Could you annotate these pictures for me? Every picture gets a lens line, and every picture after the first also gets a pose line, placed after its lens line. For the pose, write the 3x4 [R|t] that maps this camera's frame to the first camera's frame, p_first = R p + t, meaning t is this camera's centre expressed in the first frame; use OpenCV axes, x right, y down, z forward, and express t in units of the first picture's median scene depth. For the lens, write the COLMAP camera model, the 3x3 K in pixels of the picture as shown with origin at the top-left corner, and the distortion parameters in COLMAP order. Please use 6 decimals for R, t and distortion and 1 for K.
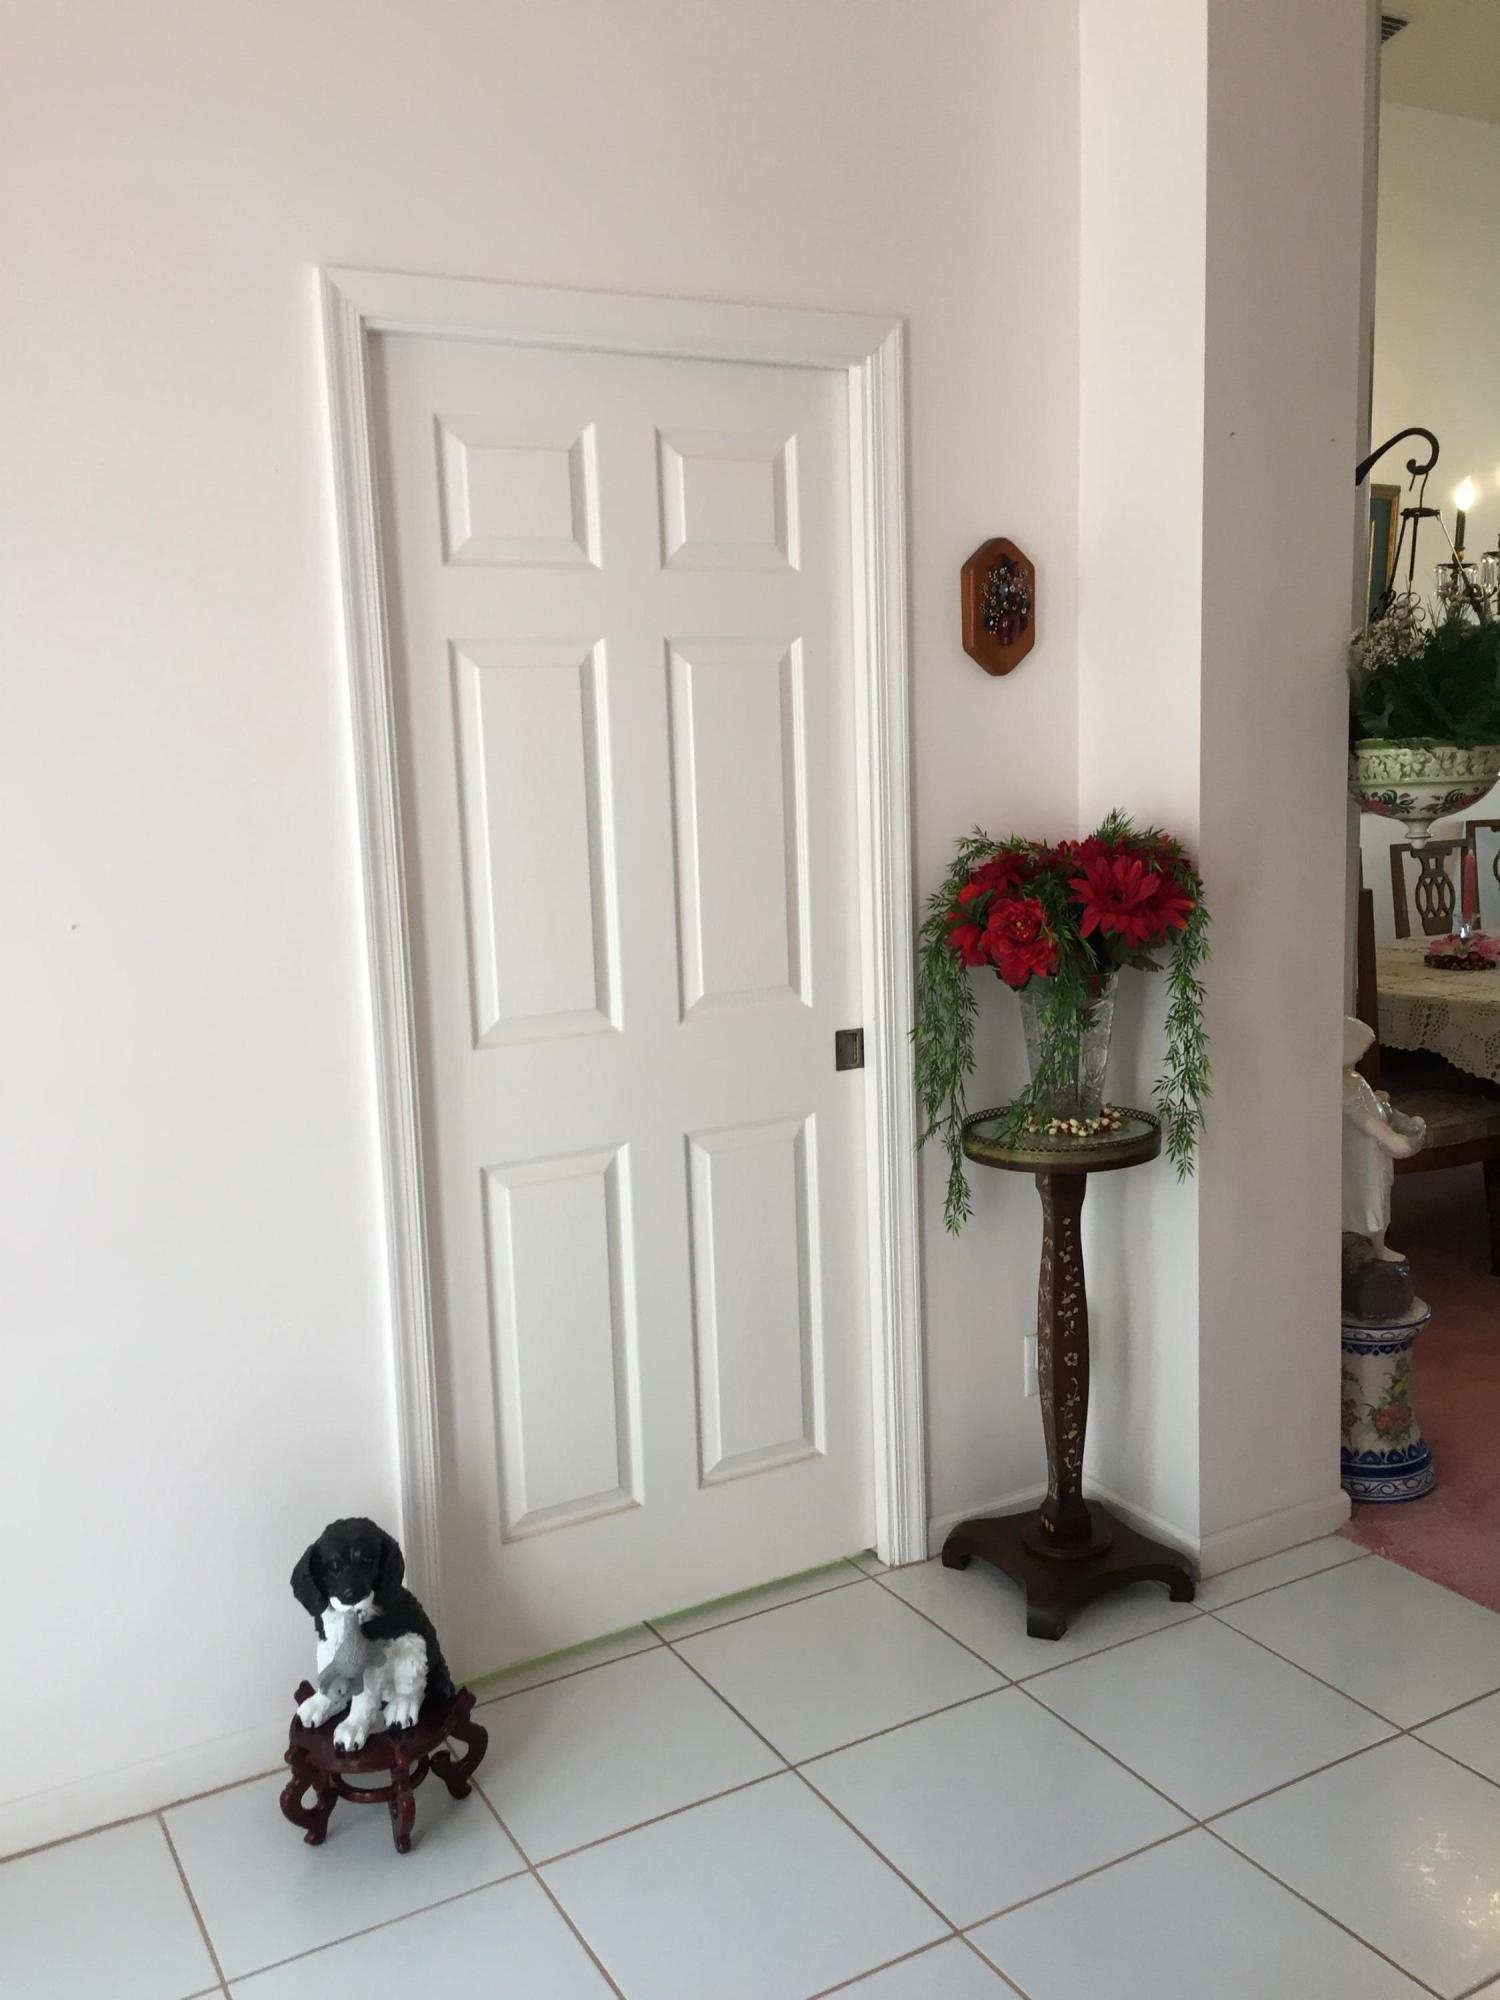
lens RADIAL K [[1706.4, 0, 748.2], [0, 1706.4, 997.6], [0, 0, 1]] dist [0.077360, -0.111291]
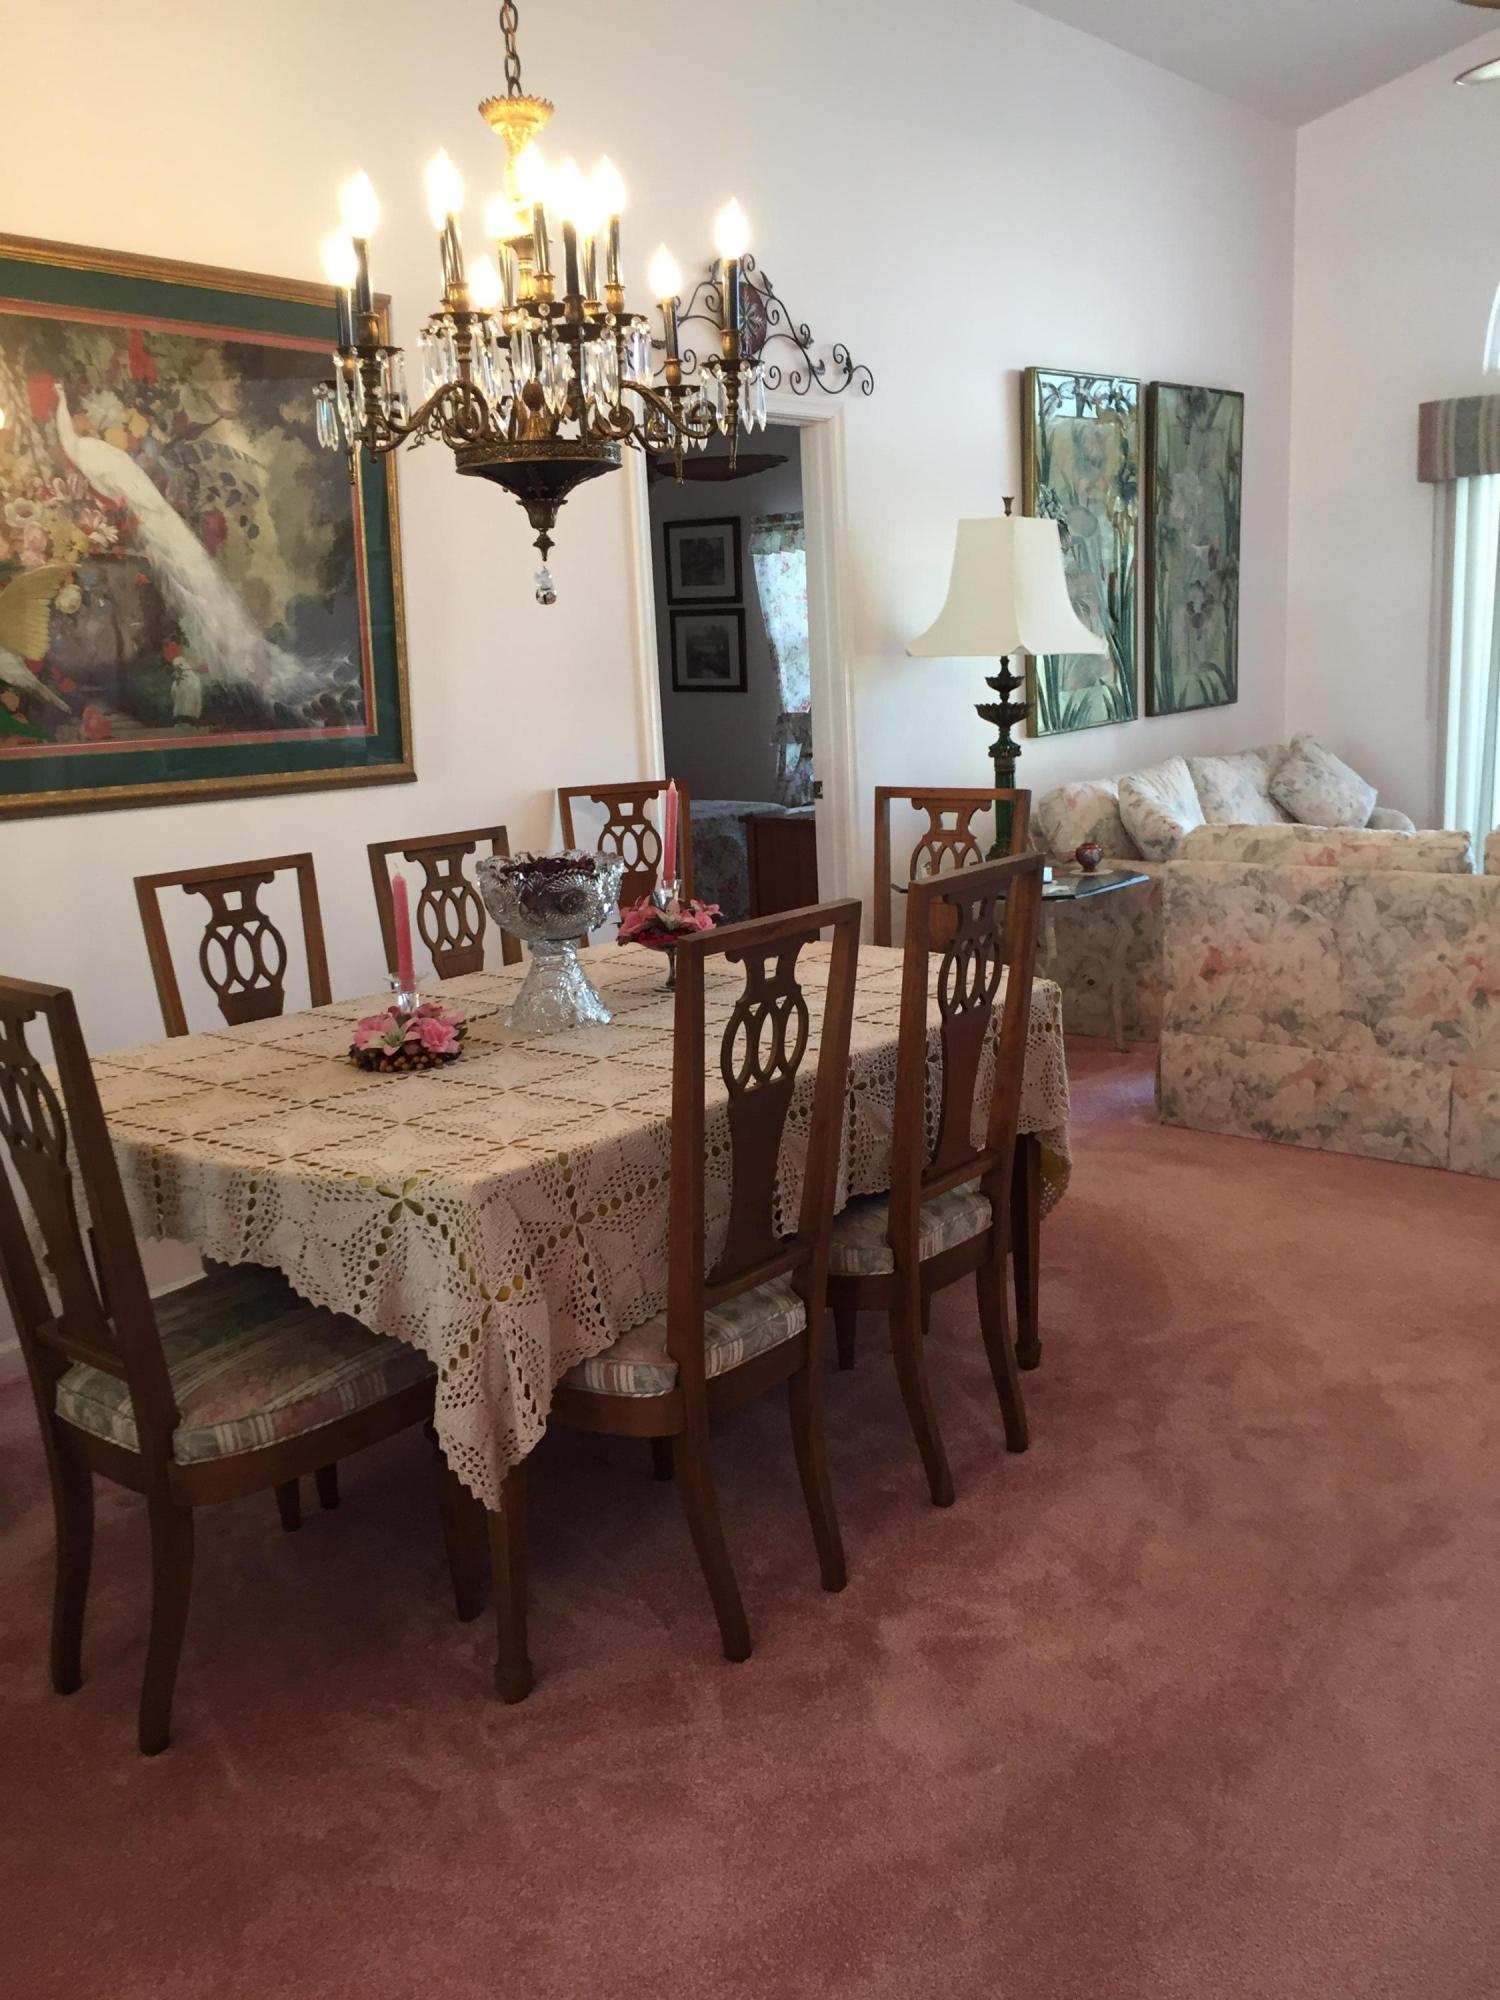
lens RADIAL K [[1706.4, 0, 751.9], [0, 1706.4, 996.0], [0, 0, 1]] dist [0.077360, -0.111291]
pose [[0.940227, -0.080677, 0.330853, 0.337624], [0.066388, 0.996316, 0.054284, -0.066329], [-0.334014, -0.029075, 0.942120, 0.404420]]
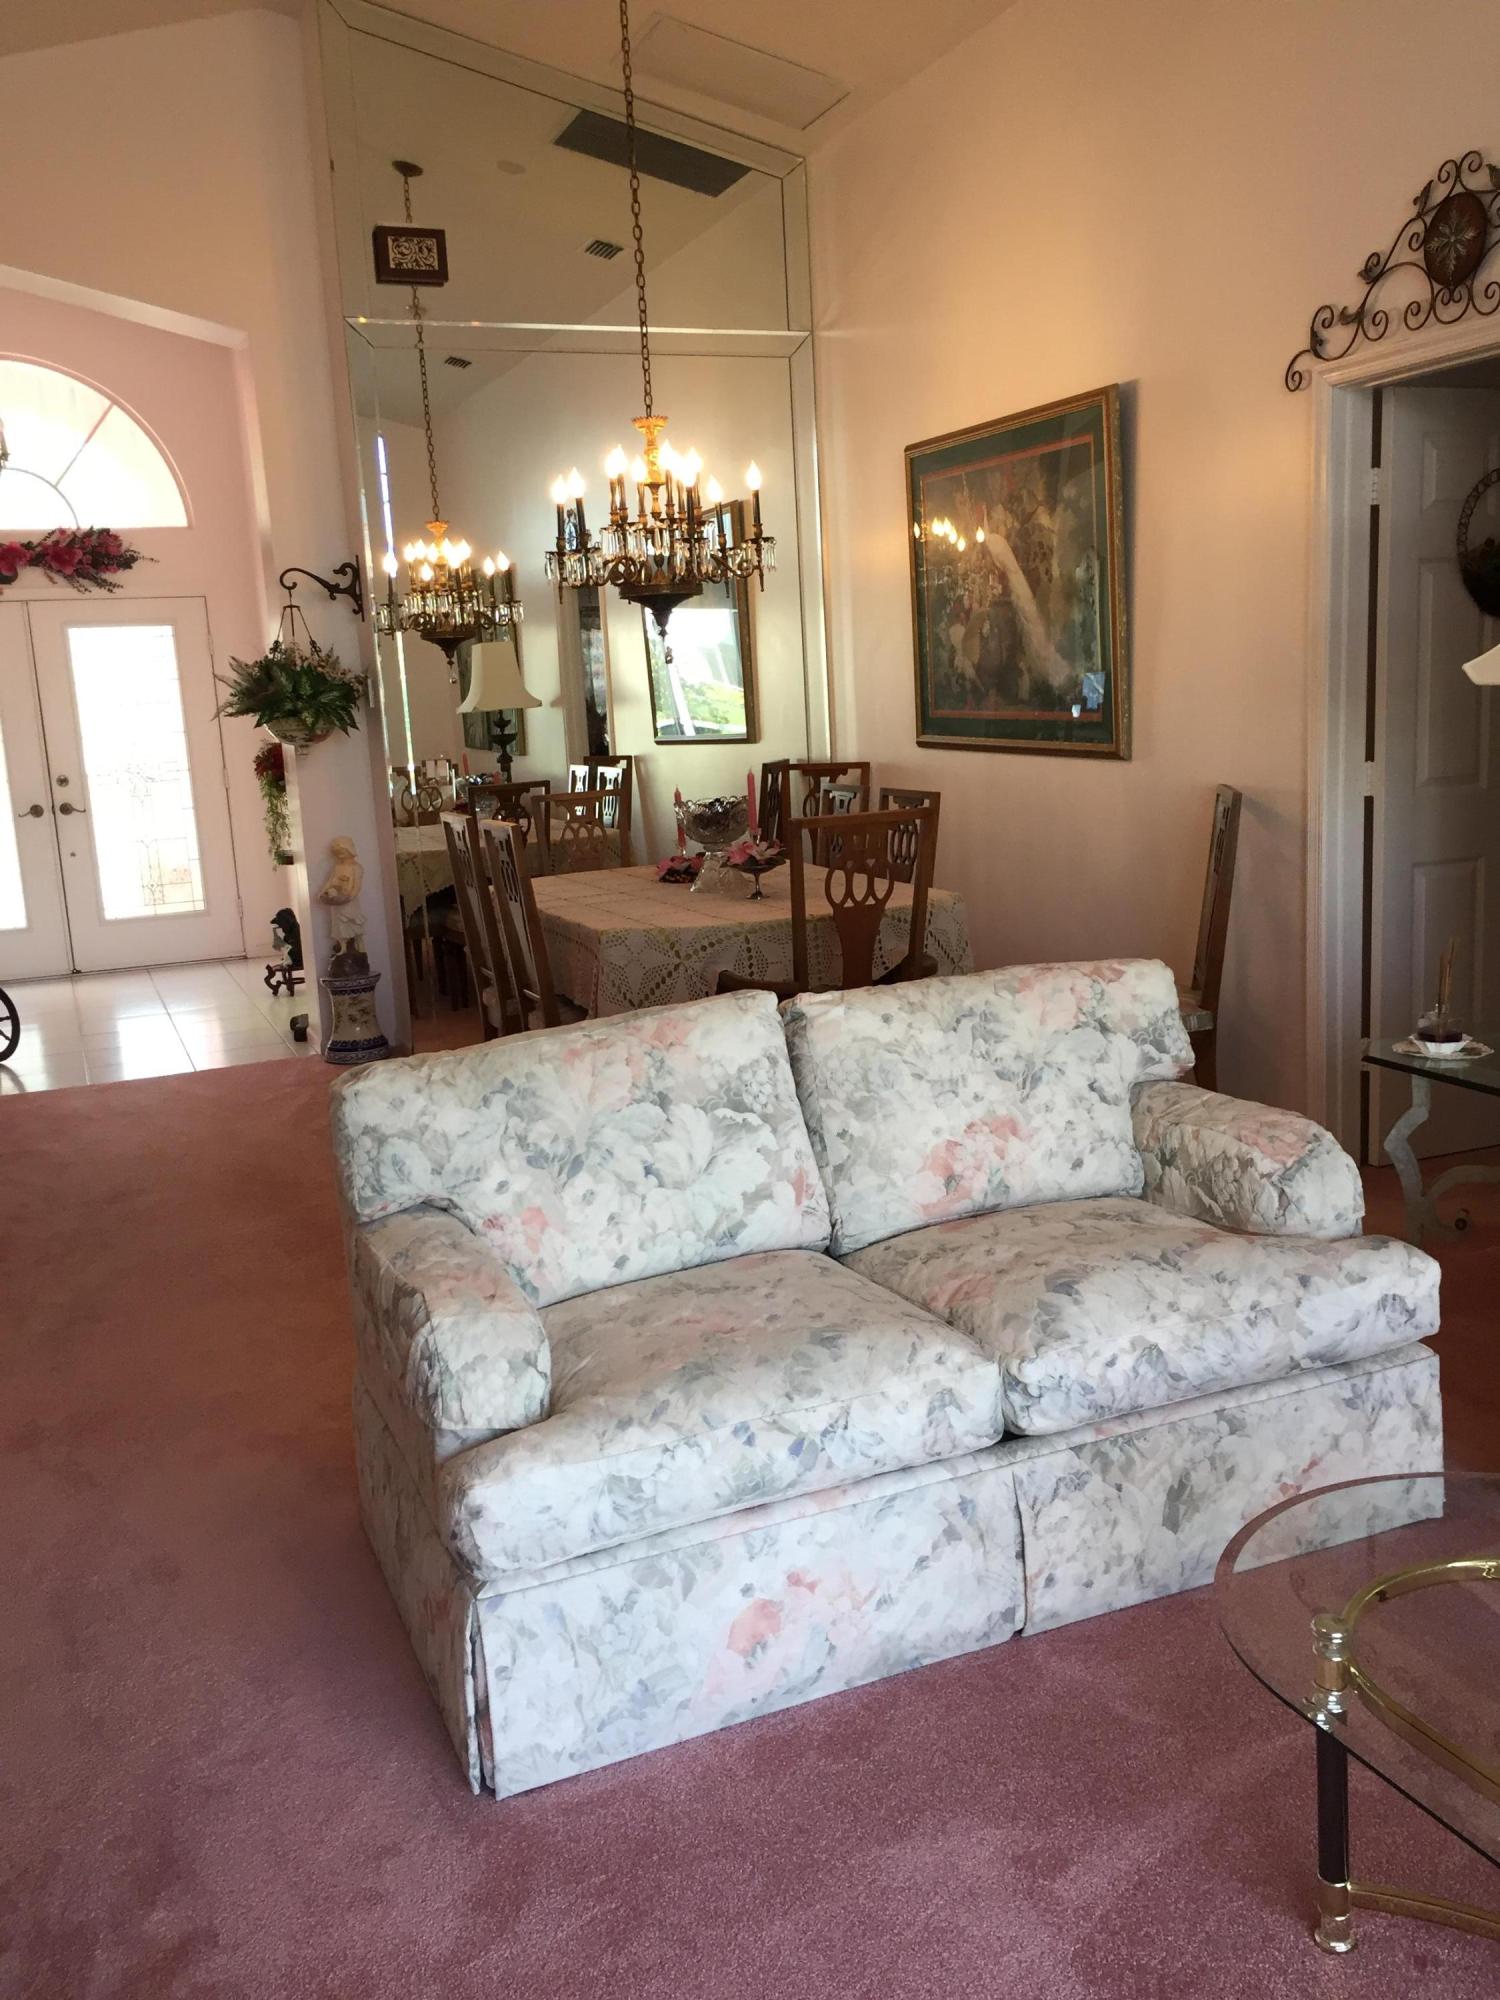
lens RADIAL K [[1706.4, 0, 755.8], [0, 1706.4, 1000.9], [0, 0, 1]] dist [0.077360, -0.111291]
pose [[-0.122554, 0.219407, -0.967905, 1.728259], [-0.090047, 0.968776, 0.231006, -0.236740], [0.988368, 0.115468, -0.098971, 1.245924]]
